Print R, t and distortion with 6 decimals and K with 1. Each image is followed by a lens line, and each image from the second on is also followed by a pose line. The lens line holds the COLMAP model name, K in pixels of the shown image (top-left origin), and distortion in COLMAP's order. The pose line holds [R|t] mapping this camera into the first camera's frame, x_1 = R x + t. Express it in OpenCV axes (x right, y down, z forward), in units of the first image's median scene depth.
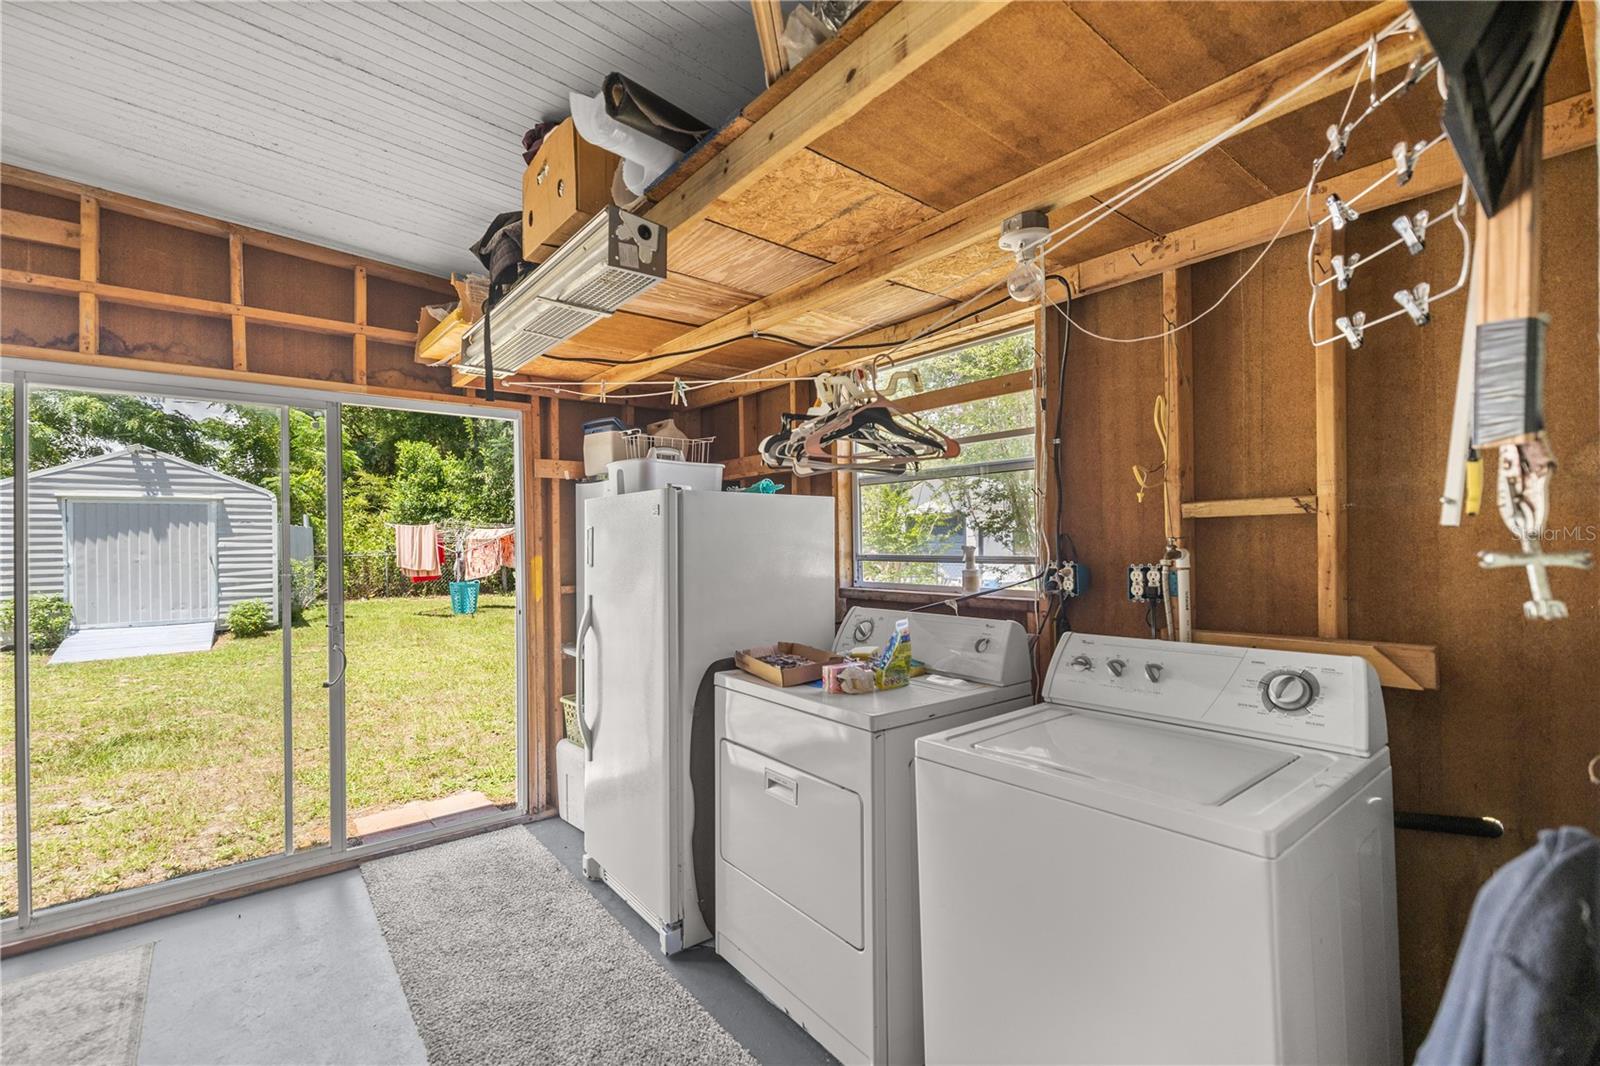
lens RADIAL K [[696.0, 0, 800.0], [0, 696.0, 533.0], [0, 0, 1]] dist [0.001178, 0.000410]
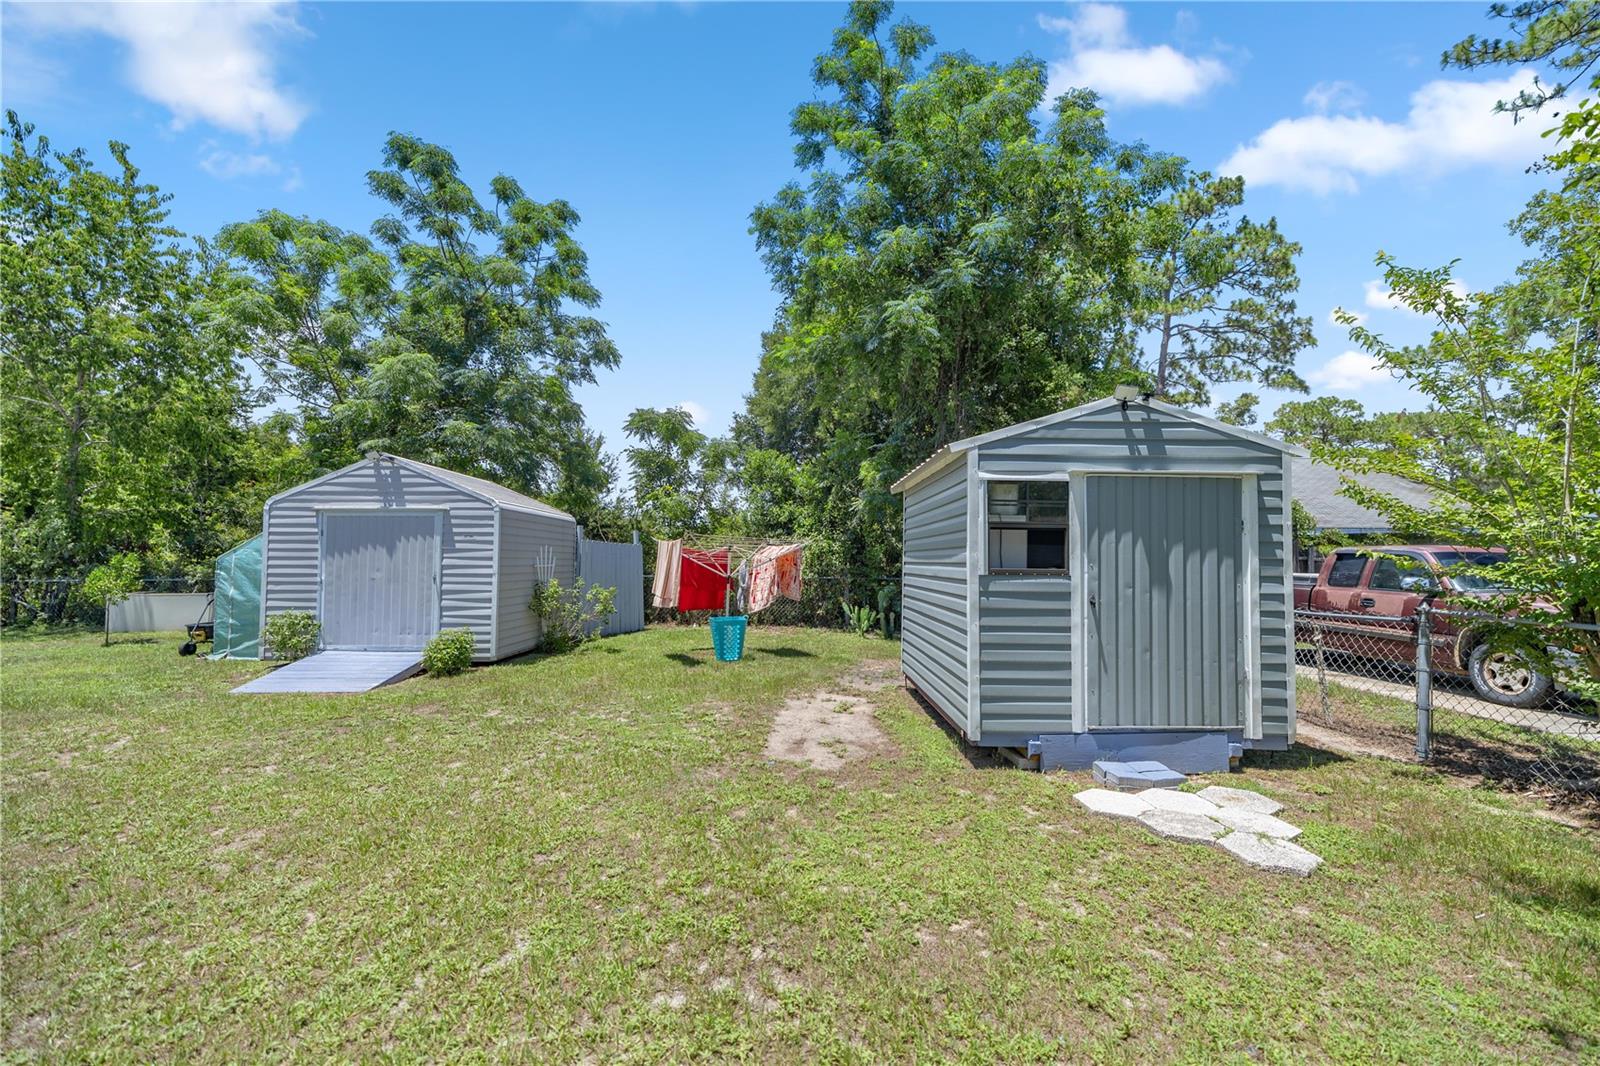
lens RADIAL K [[696.0, 0, 800.0], [0, 696.0, 533.0], [0, 0, 1]] dist [0.001178, 0.000410]
pose [[0.788174, -0.011757, -0.615340, 0.048625], [-0.008278, 0.999525, -0.029701, 0.002703], [0.615396, 0.028503, 0.787702, 0.591996]]
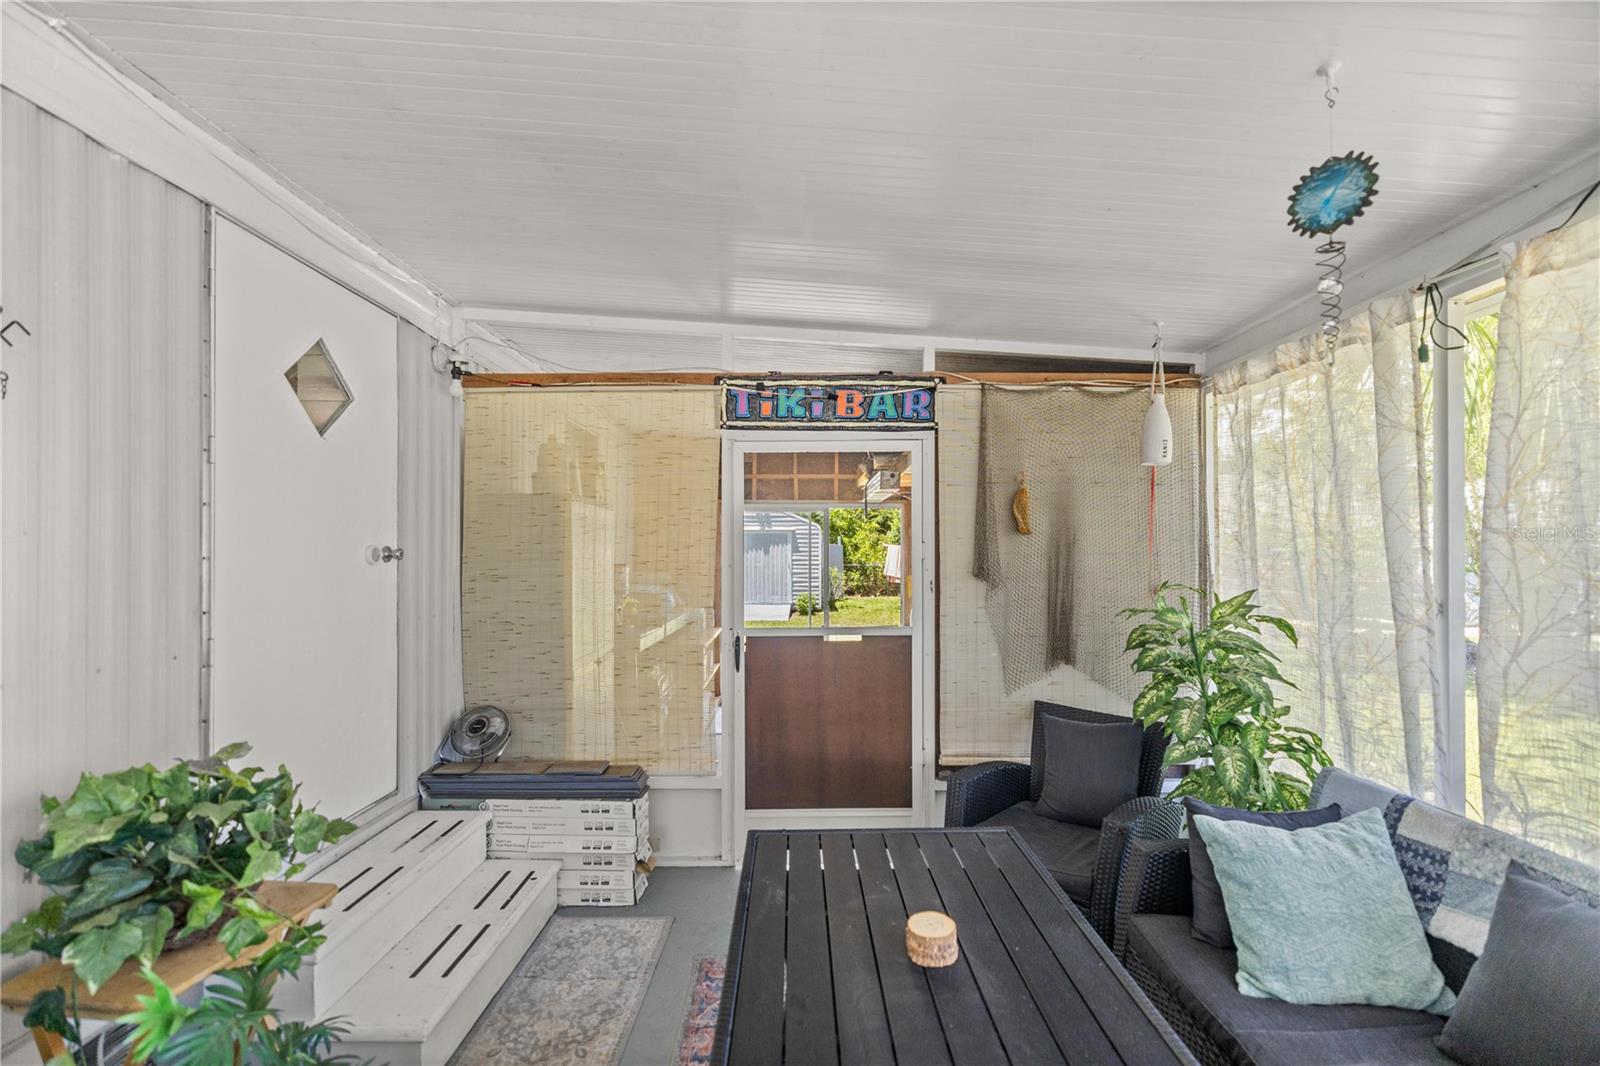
lens RADIAL K [[696.0, 0, 800.0], [0, 696.0, 533.0], [0, 0, 1]] dist [0.001178, 0.000410]
pose [[0.772131, -0.003610, -0.635453, 0.223494], [-0.005741, 0.999903, -0.012656, -0.021167], [0.635437, 0.013420, 0.772036, -0.258653]]
